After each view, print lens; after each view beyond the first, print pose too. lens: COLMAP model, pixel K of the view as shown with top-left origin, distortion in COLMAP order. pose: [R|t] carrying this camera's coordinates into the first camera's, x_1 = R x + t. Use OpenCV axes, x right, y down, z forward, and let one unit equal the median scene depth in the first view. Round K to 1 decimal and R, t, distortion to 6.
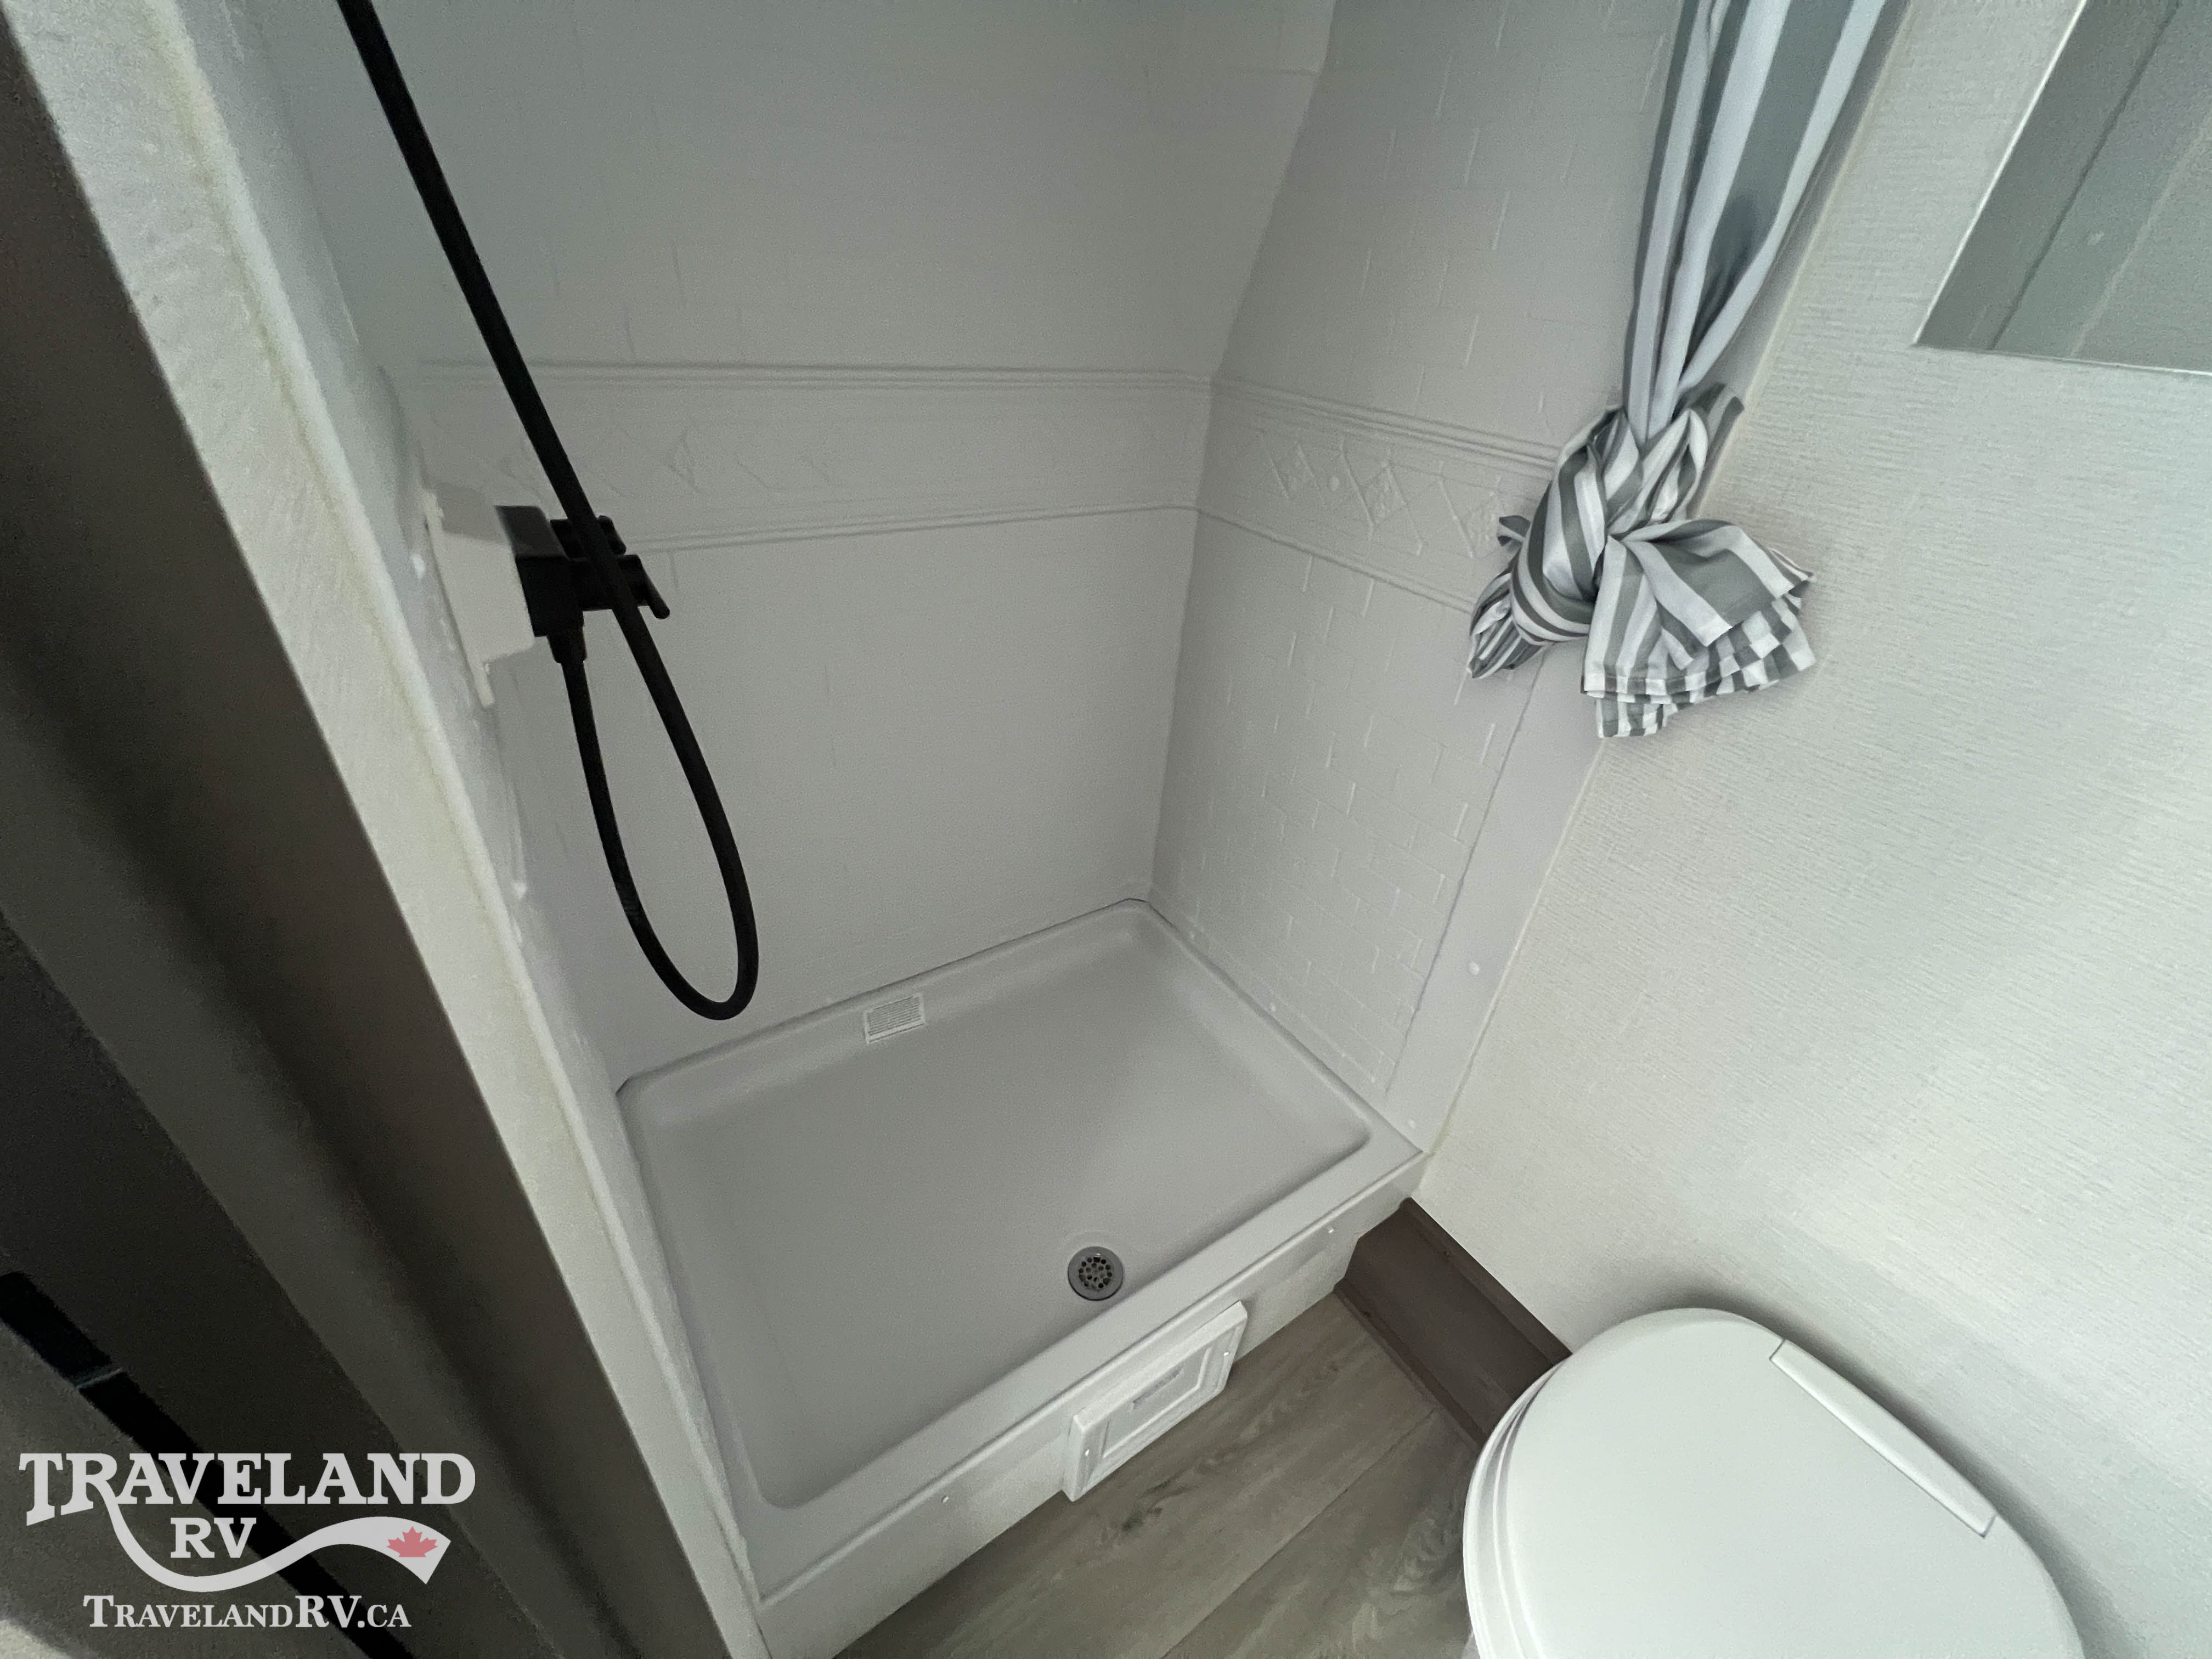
lens RADIAL K [[887.2, 0, 1103.6], [0, 887.2, 827.7], [0, 0, 1]] dist [-0.003111, 0.000696]
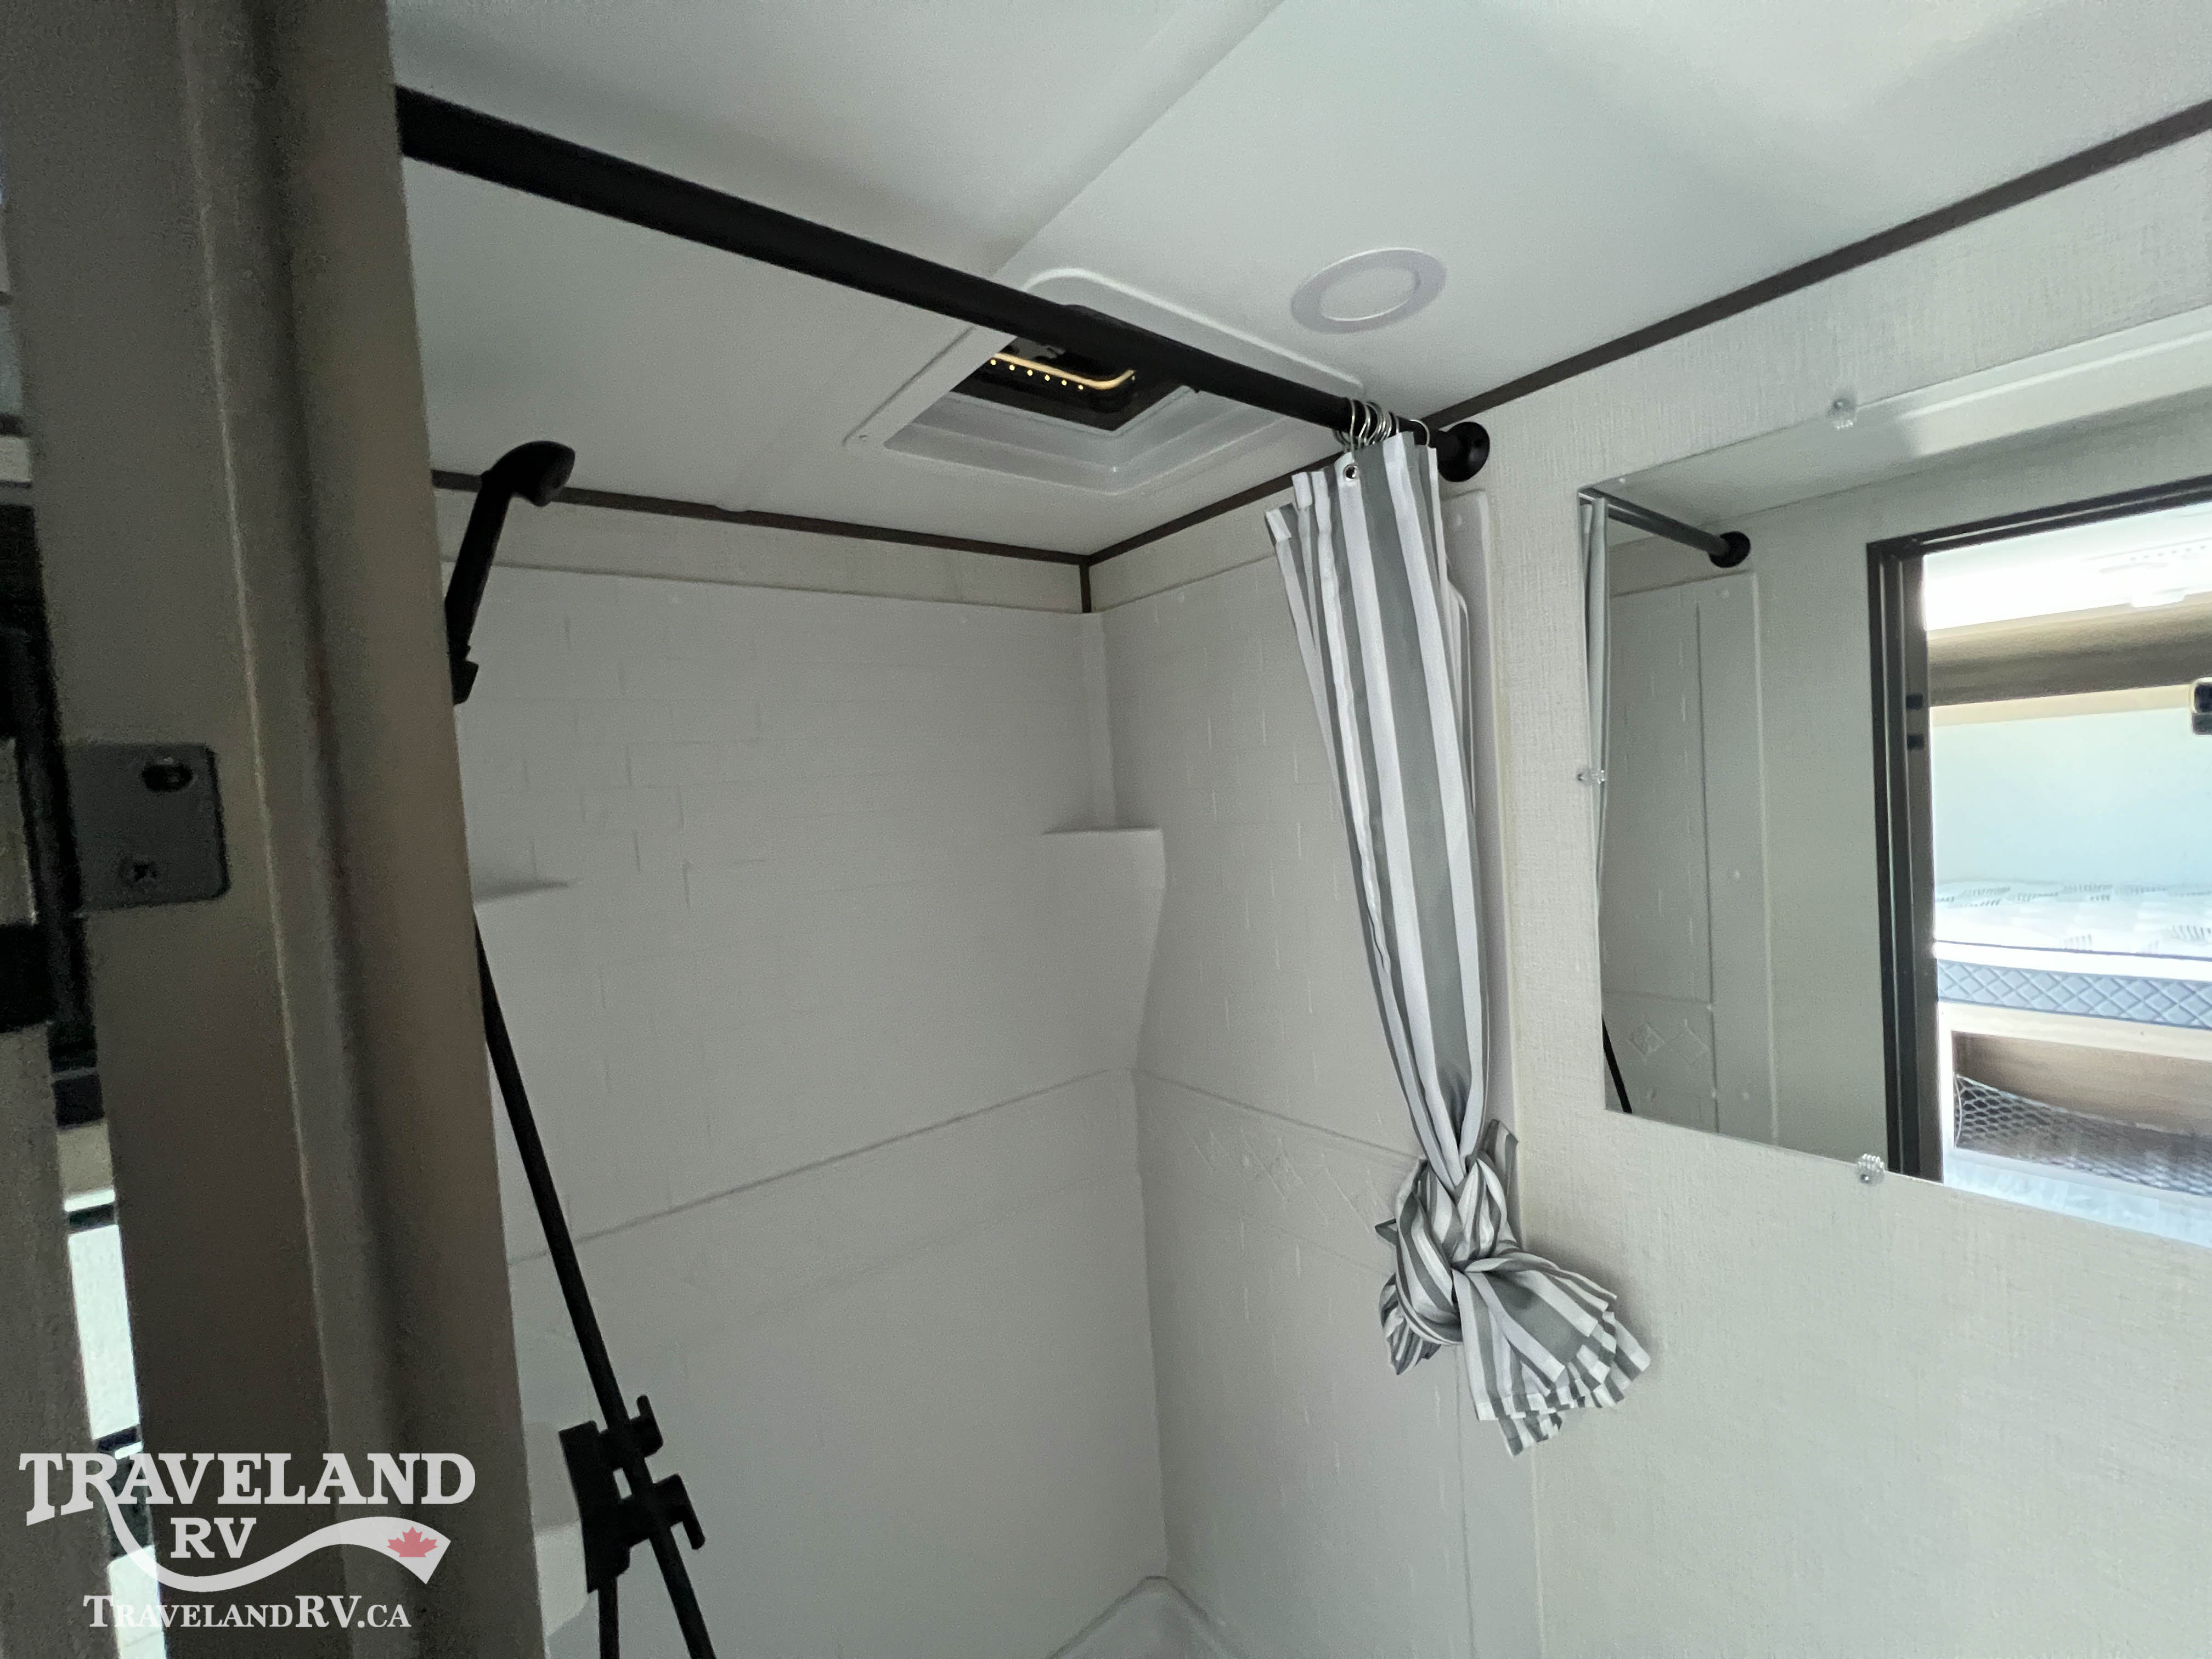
lens RADIAL K [[887.2, 0, 1103.6], [0, 887.2, 827.7], [0, 0, 1]] dist [-0.003111, 0.000696]
pose [[0.986939, -0.146497, 0.067009, 0.083495], [0.160372, 0.854105, -0.494758, -0.318903], [0.015248, 0.499043, 0.866443, -0.414997]]
